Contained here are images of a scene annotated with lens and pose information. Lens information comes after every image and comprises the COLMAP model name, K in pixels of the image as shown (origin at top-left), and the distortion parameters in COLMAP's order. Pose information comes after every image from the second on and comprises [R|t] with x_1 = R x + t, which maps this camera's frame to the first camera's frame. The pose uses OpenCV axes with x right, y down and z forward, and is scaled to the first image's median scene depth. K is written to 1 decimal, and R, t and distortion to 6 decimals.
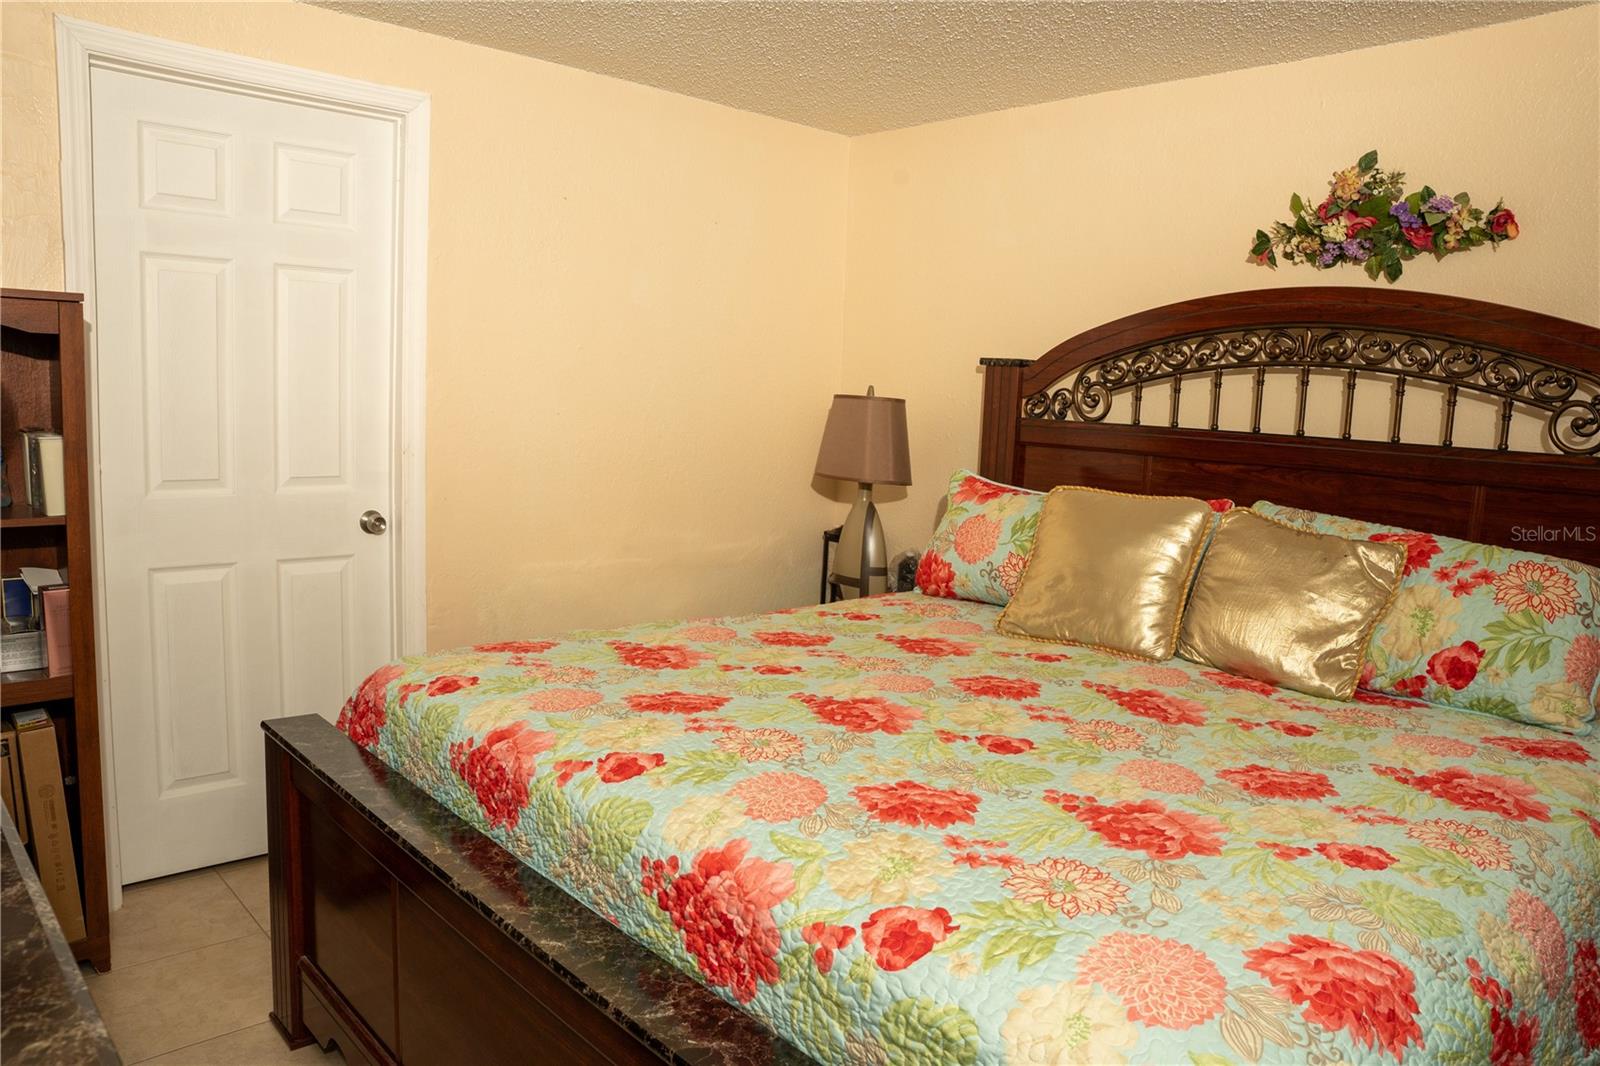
lens RADIAL K [[1197.7, 0, 800.0], [0, 1197.7, 533.0], [0, 0, 1]] dist [0.046998, -0.001661]
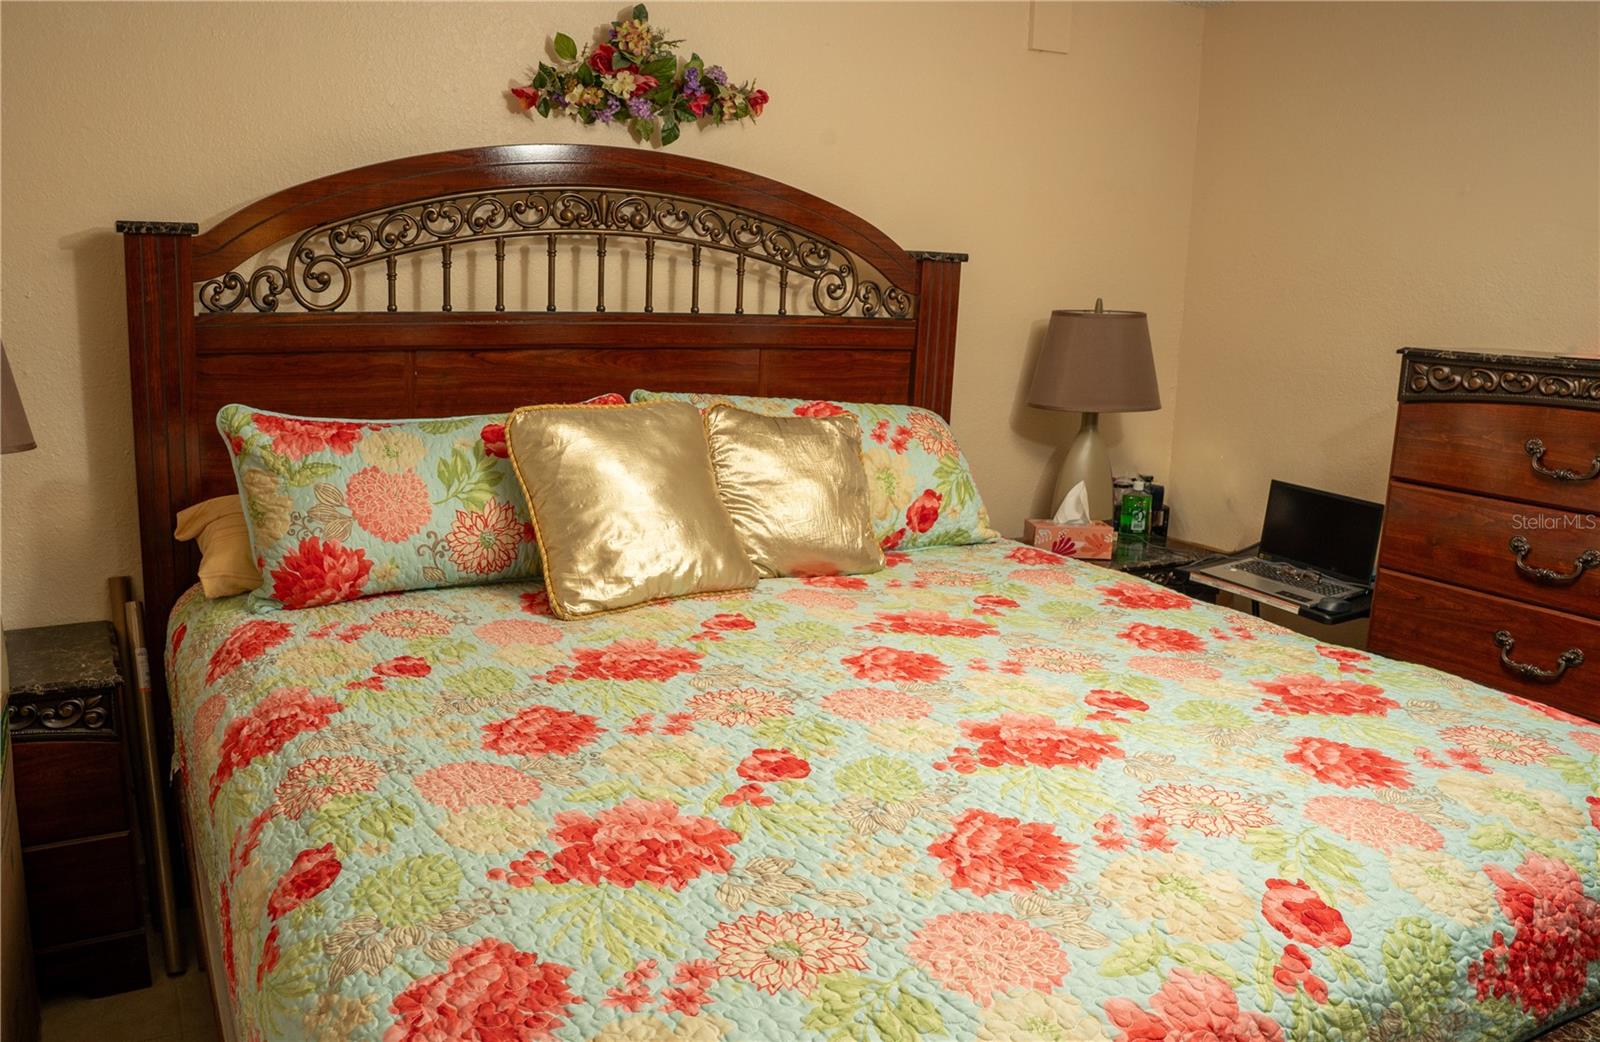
lens RADIAL K [[1260.2, 0, 800.0], [0, 1260.2, 521.0], [0, 0, 1]] dist [-0.165689, 0.004121]
pose [[0.224503, -0.226306, 0.947831, -0.540084], [0.102167, 0.972766, 0.208060, -0.125498], [-0.969103, 0.050126, 0.241510, 0.753044]]
